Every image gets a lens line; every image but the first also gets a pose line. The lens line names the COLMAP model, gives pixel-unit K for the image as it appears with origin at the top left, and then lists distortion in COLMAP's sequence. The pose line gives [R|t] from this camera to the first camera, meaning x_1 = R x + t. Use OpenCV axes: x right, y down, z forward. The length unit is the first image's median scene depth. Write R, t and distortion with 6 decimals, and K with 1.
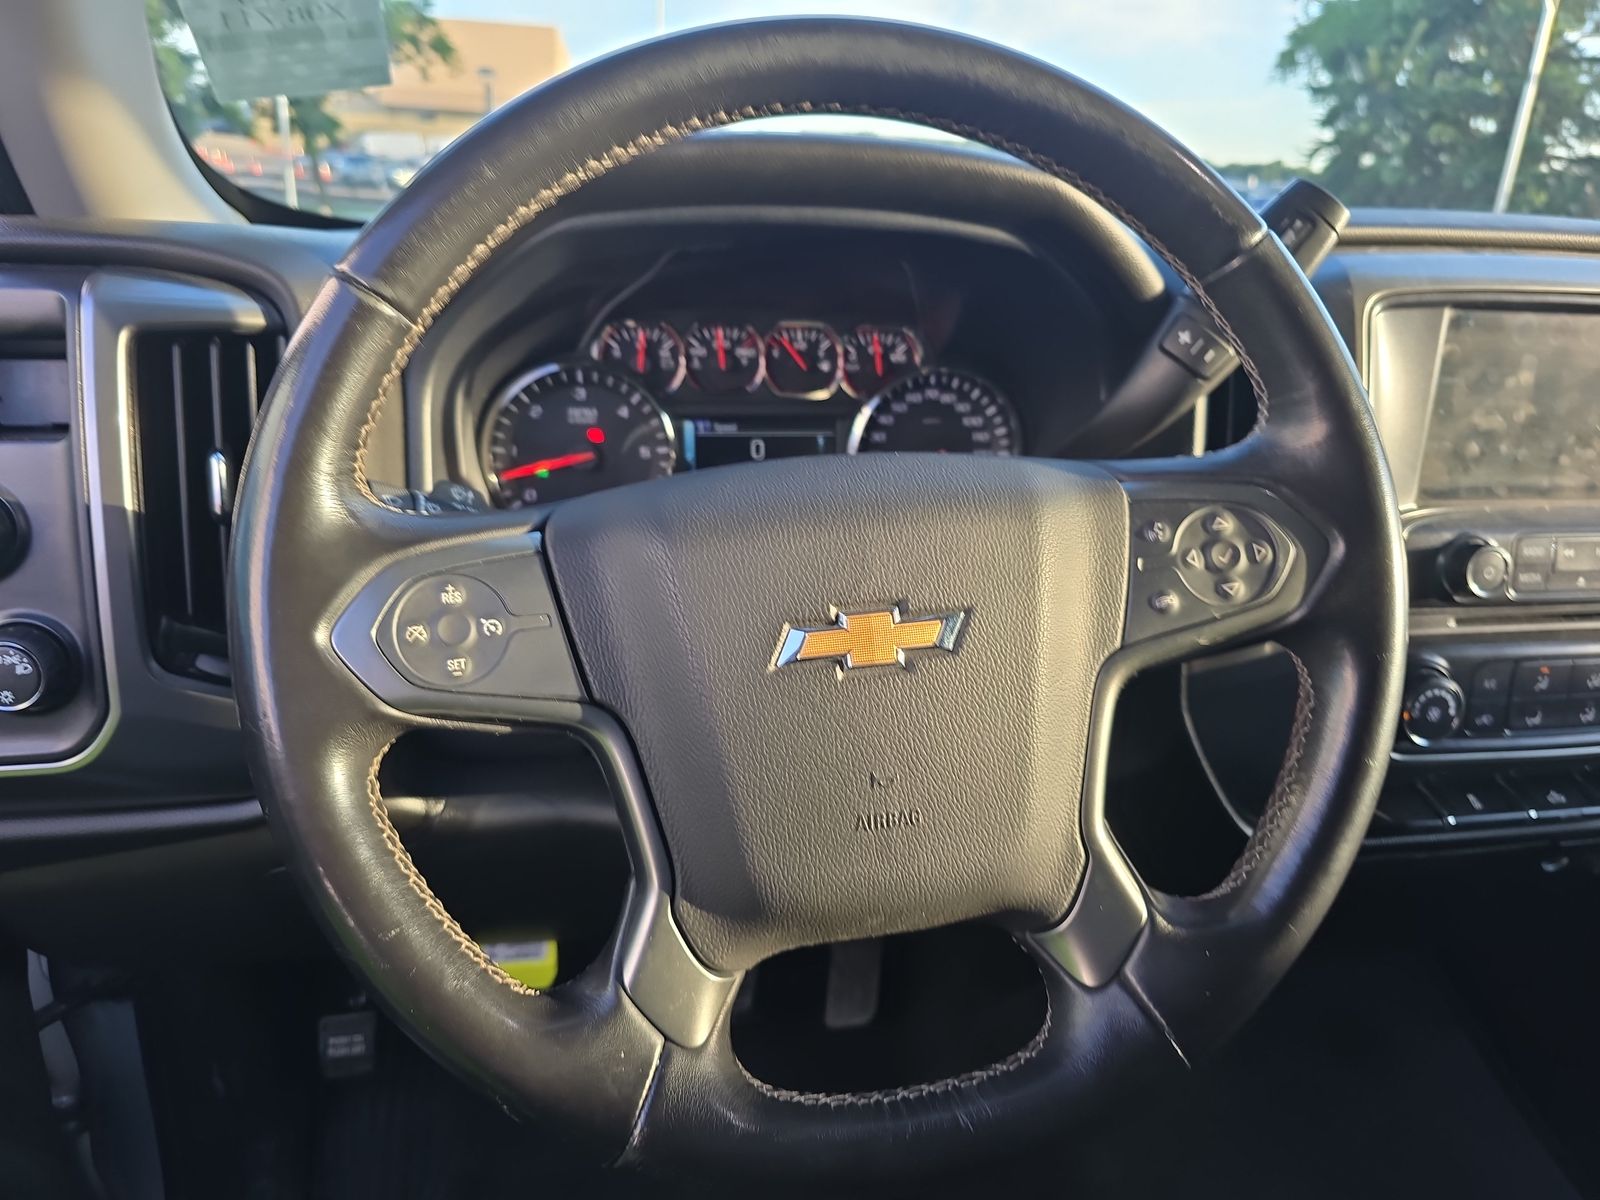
lens RADIAL K [[1065.7, 0, 803.0], [0, 1065.7, 591.9], [0, 0, 1]] dist [0.006822, -0.008244]
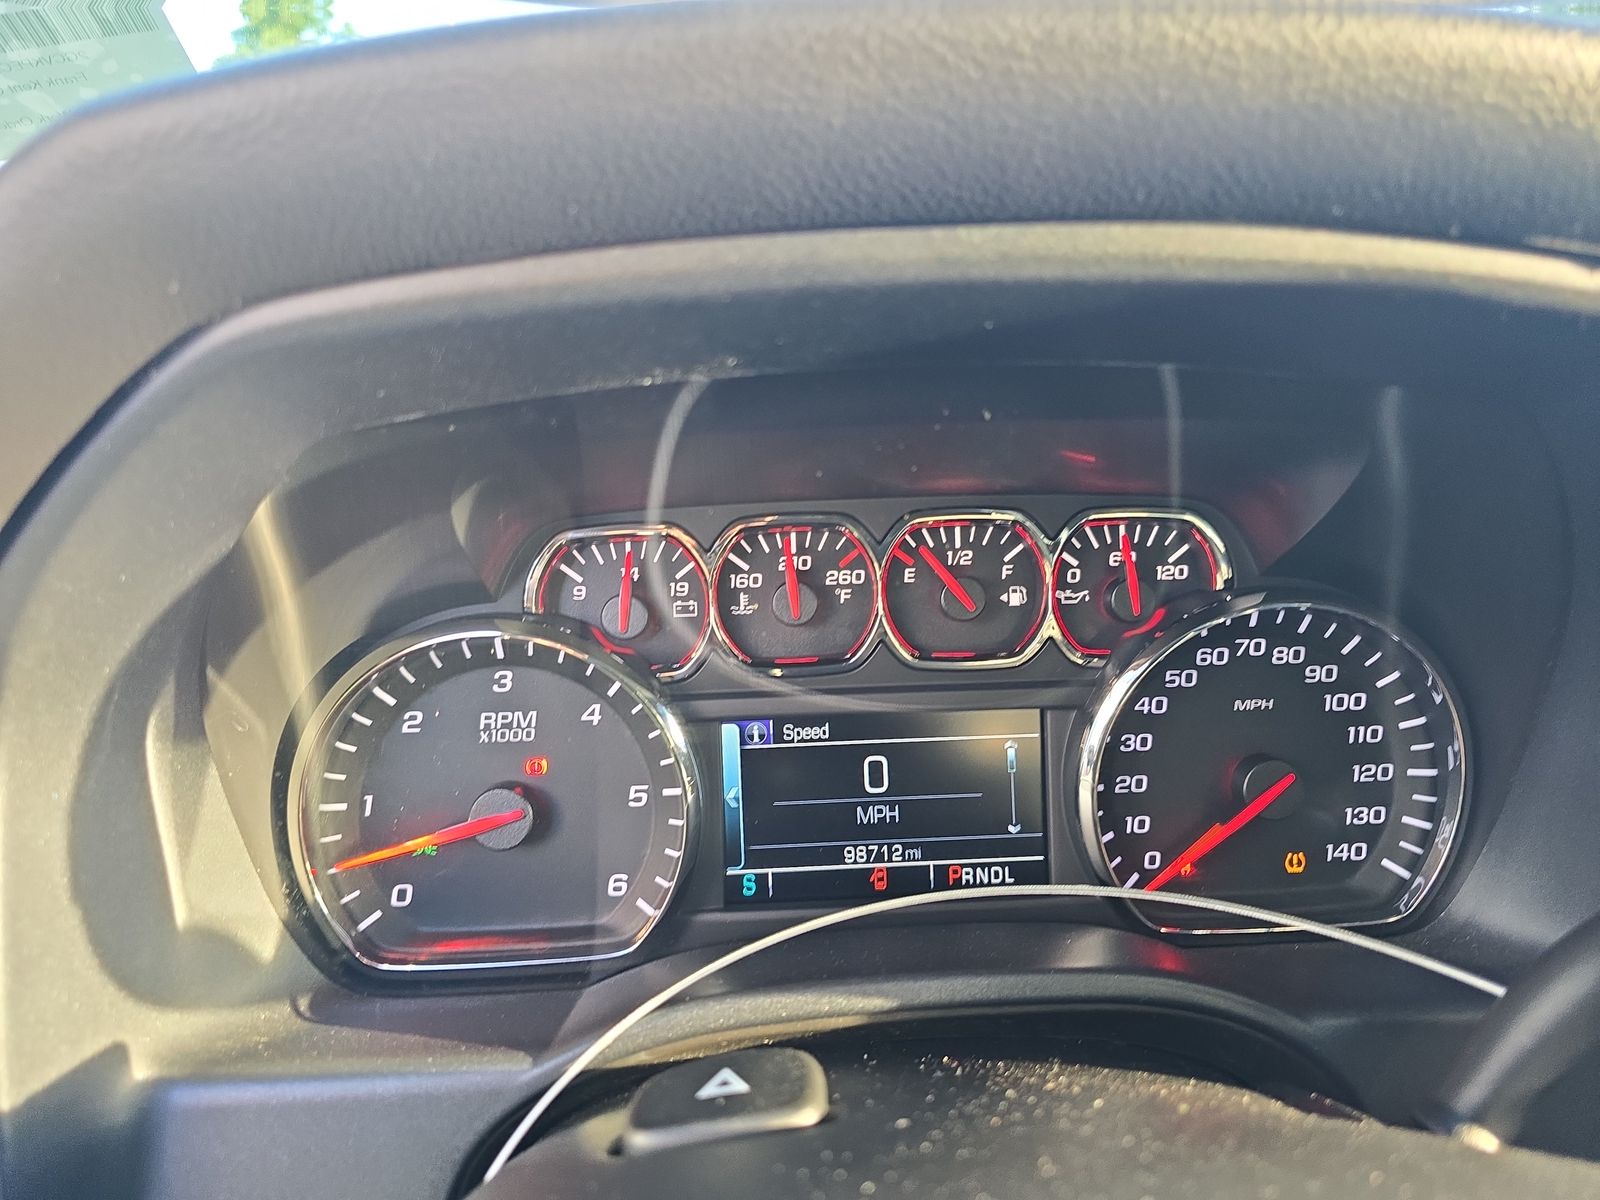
lens RADIAL K [[1065.7, 0, 793.9], [0, 1065.7, 600.5], [0, 0, 1]] dist [0.006822, -0.008244]
pose [[0.987669, -0.027866, -0.154058, -0.003334], [0.012628, 0.995006, -0.099012, -0.160842], [0.156047, 0.095846, 0.983088, 0.506770]]
